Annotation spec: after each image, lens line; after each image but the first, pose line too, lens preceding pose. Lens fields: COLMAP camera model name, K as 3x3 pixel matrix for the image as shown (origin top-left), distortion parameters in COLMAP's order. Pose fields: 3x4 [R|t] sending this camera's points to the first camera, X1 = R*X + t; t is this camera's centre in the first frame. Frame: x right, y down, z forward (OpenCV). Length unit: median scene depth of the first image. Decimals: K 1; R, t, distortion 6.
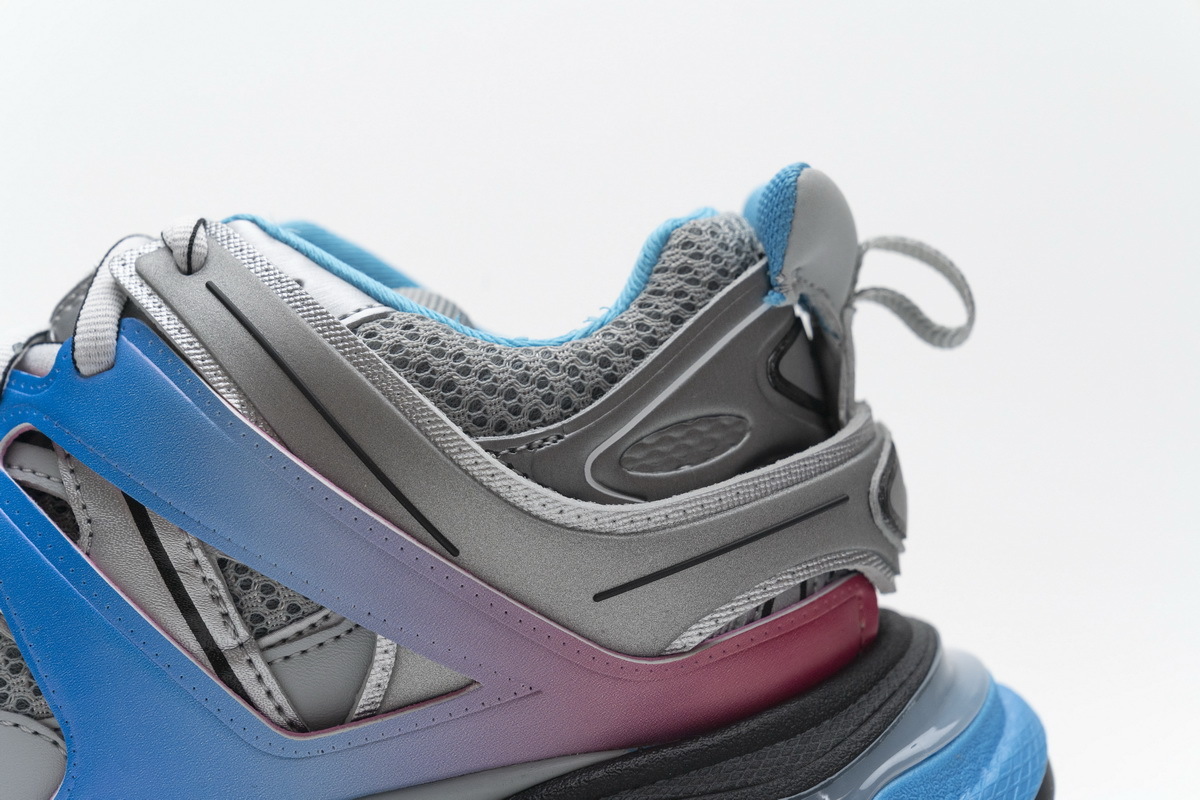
lens RADIAL K [[2403.3, 0, 599.4], [0, 2403.3, 404.8], [0, 0, 1]] dist [0.026178, 0.000000]
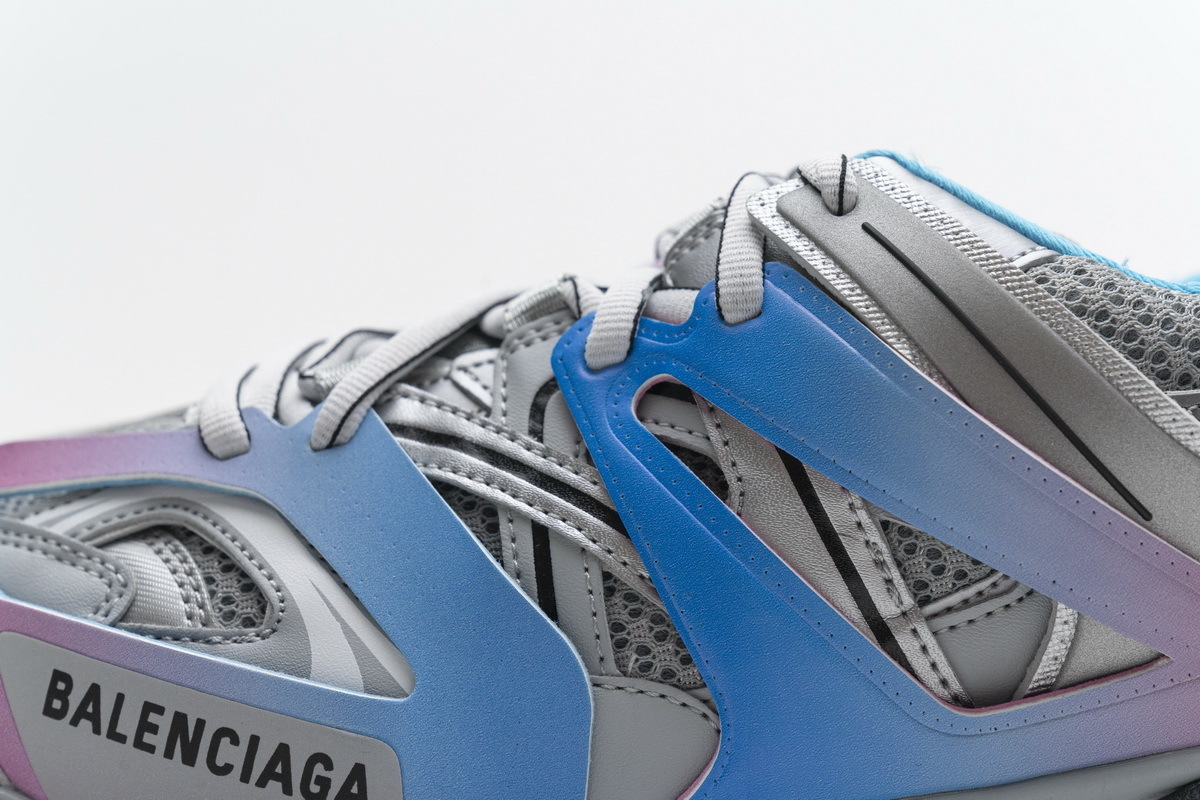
lens RADIAL K [[2403.3, 0, 600.6], [0, 2403.3, 394.8], [0, 0, 1]] dist [0.026178, 0.000000]
pose [[0.998514, 0.004055, -0.054351, -0.216224], [-0.002785, 0.999722, 0.023418, -0.006294], [0.054431, -0.023232, 0.998247, 0.065442]]
